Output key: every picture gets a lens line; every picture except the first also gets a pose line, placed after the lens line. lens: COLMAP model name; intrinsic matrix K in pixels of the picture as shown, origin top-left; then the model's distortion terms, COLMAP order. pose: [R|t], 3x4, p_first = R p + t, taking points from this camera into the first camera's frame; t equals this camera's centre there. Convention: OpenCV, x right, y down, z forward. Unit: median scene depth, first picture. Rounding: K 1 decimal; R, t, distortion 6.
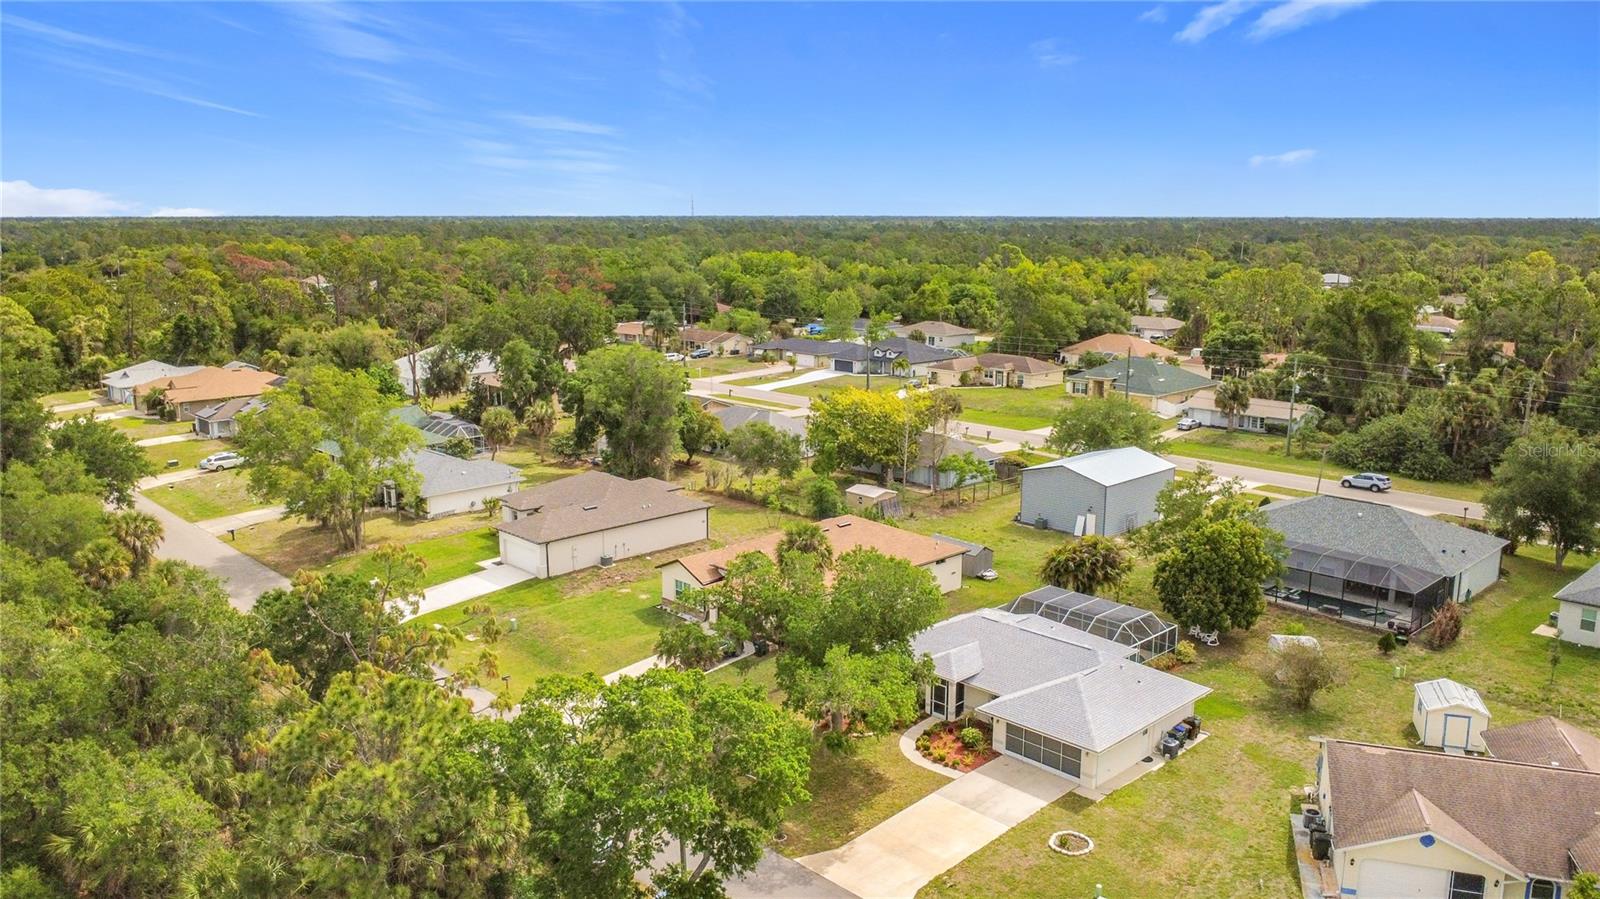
lens RADIAL K [[1187.0, 0, 797.8], [0, 1187.0, 520.4], [0, 0, 1]] dist [-0.003040, -0.001016]
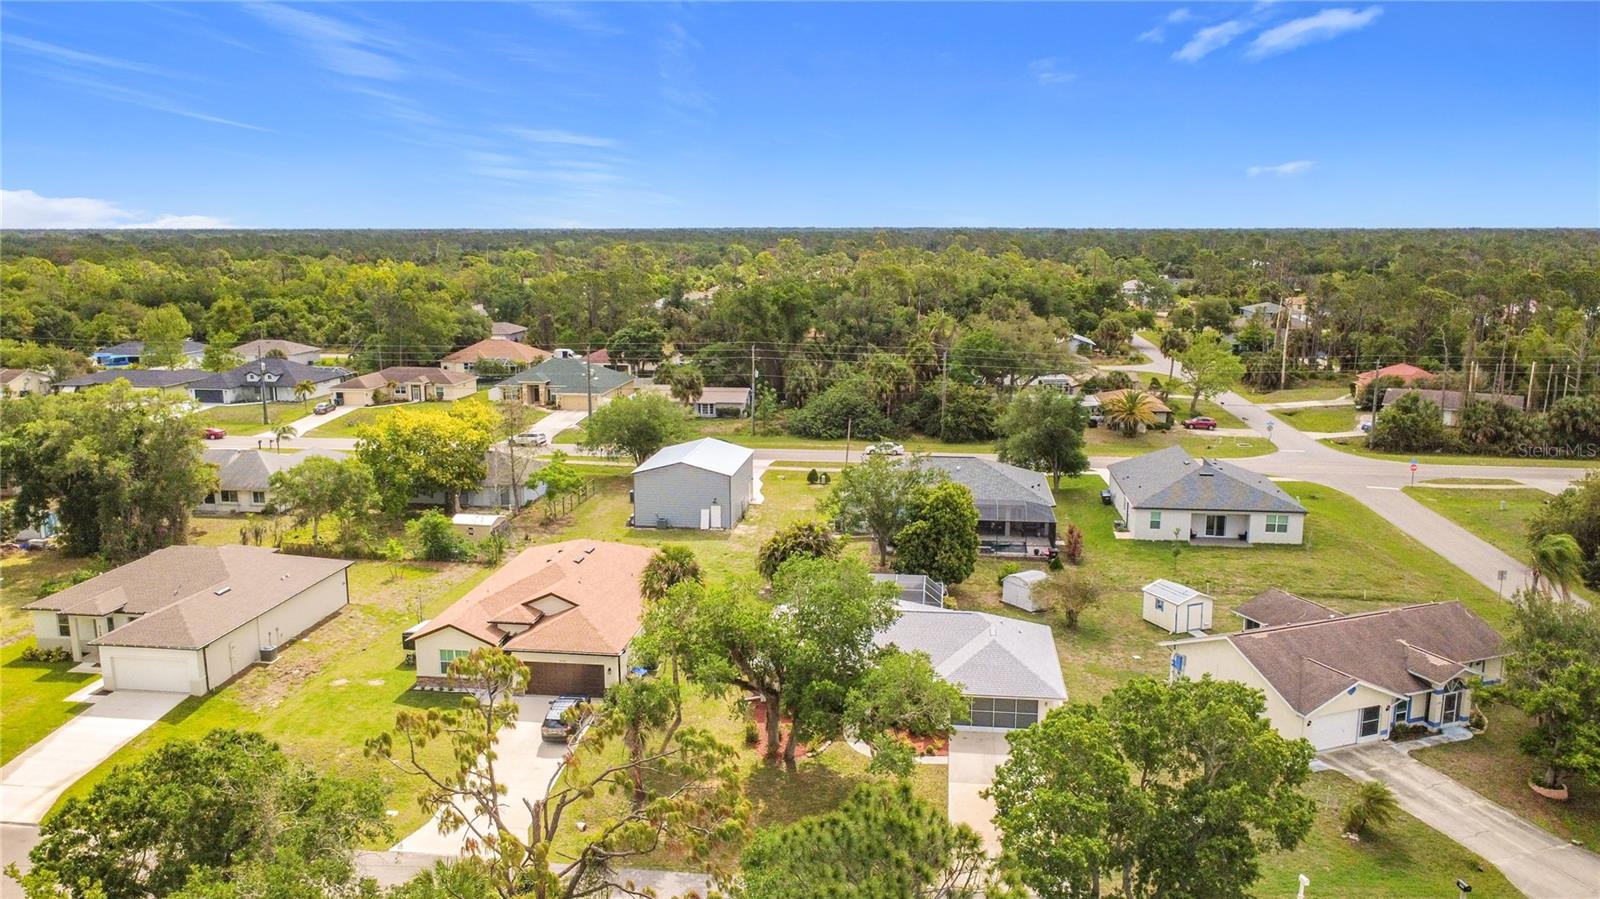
lens RADIAL K [[1187.0, 0, 807.5], [0, 1187.0, 442.1], [0, 0, 1]] dist [-0.003040, -0.001016]
pose [[0.785720, -0.120842, 0.606664, -0.274500], [0.160422, 0.986985, -0.011171, -0.032119], [-0.597419, 0.106100, 0.794880, 0.099920]]
